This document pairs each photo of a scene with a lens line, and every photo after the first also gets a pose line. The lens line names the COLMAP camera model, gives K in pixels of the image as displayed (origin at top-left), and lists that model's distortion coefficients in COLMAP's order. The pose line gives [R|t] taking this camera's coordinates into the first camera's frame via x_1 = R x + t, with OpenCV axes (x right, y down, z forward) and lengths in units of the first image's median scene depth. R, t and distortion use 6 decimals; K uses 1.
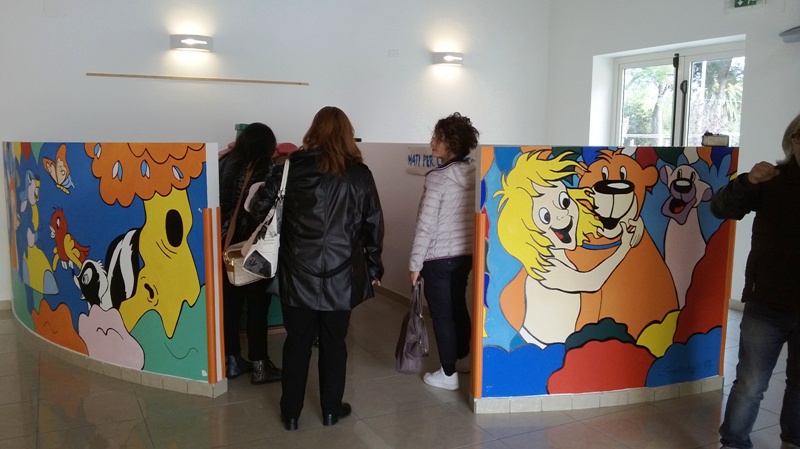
lens RADIAL K [[687.6, 0, 399.1], [0, 687.6, 239.4], [0, 0, 1]] dist [0.004615, -0.068969]
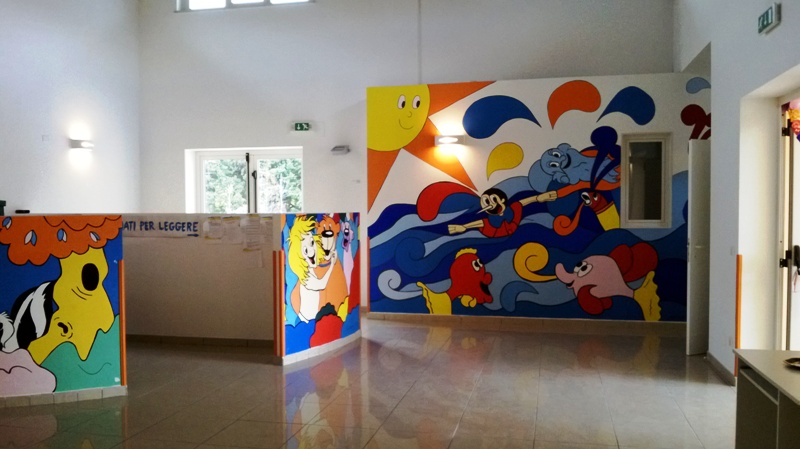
lens RADIAL K [[687.6, 0, 399.1], [0, 687.6, 239.4], [0, 0, 1]] dist [0.004615, -0.068969]
pose [[0.625114, -0.045205, 0.779224, -1.026280], [0.118788, 0.992202, -0.037734, 0.034911], [-0.771442, 0.116151, 0.625609, -0.349834]]
